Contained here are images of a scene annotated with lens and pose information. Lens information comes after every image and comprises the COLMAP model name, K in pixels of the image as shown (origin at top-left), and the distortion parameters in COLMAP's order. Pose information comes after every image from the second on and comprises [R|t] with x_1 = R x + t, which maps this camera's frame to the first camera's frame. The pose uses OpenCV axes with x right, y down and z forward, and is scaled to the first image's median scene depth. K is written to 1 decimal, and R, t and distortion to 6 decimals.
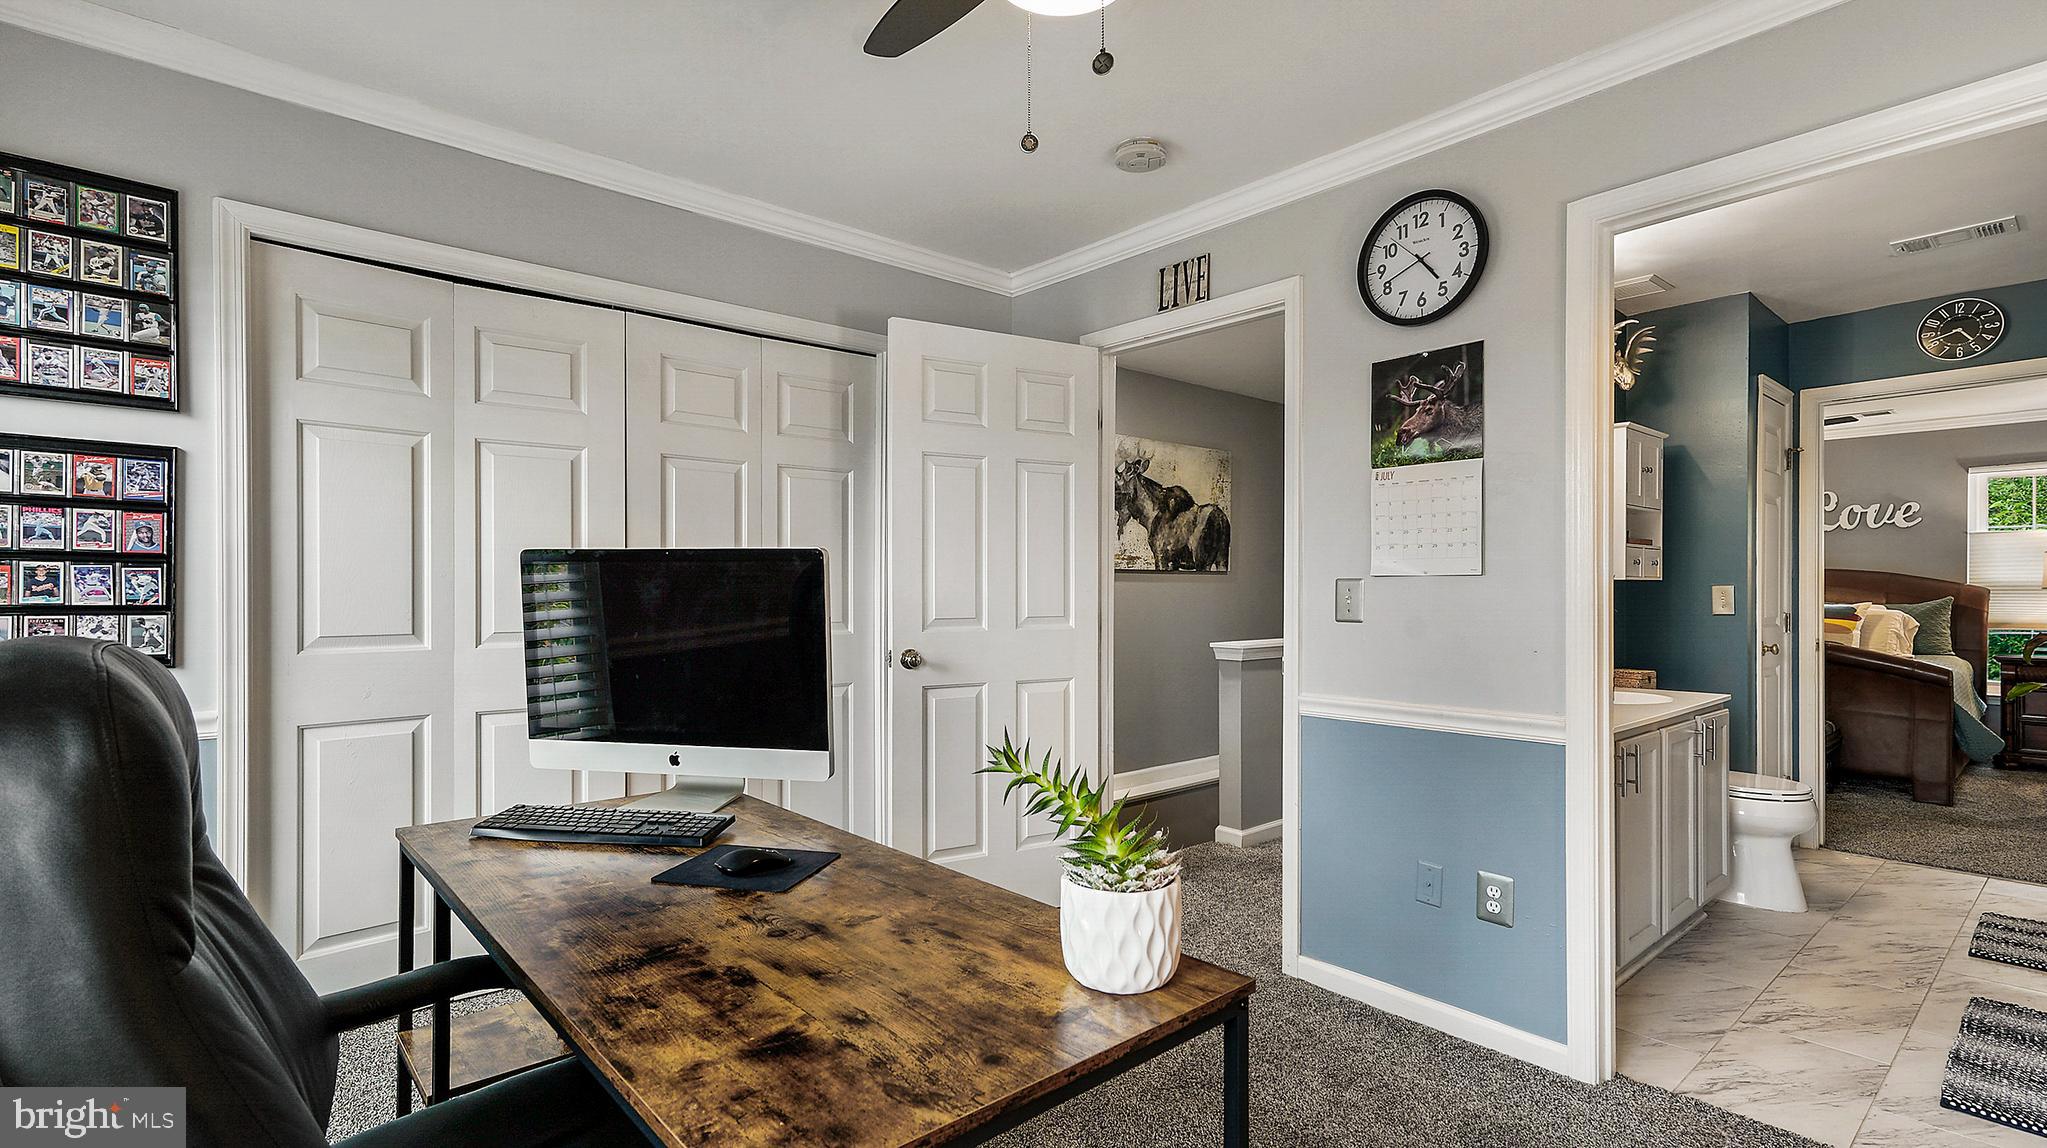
lens RADIAL K [[934.4, 0, 1027.5], [0, 934.4, 588.4], [0, 0, 1]] dist [0.003359, 0.000758]
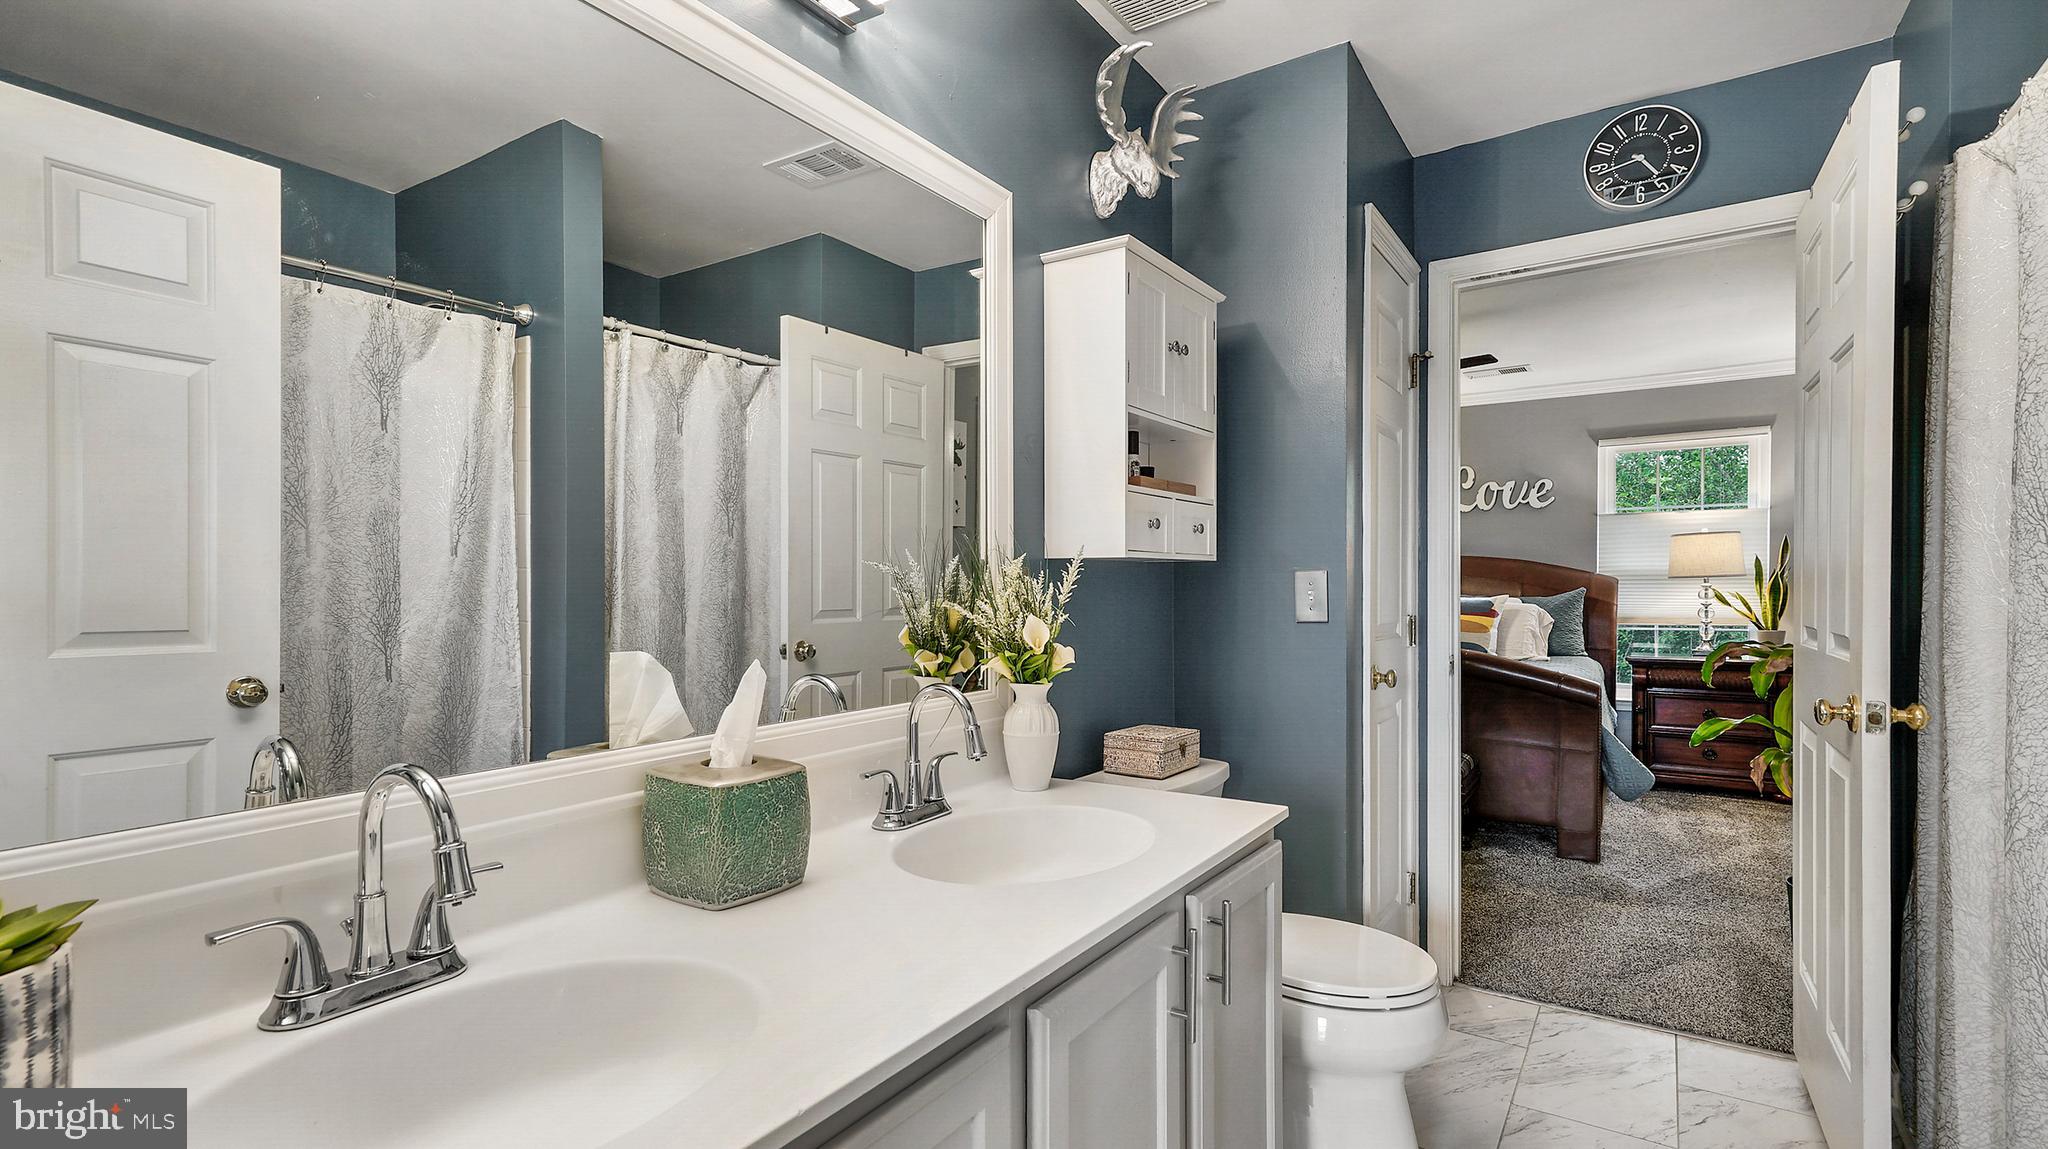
lens RADIAL K [[961.5, 0, 1030.7], [0, 961.5, 590.4], [0, 0, 1]] dist [-0.000792, -0.000068]
pose [[0.960376, -0.005197, 0.278661, 0.309185], [0.002993, 0.999961, 0.008334, 0.002835], [-0.278693, -0.007169, 0.960353, 0.361919]]
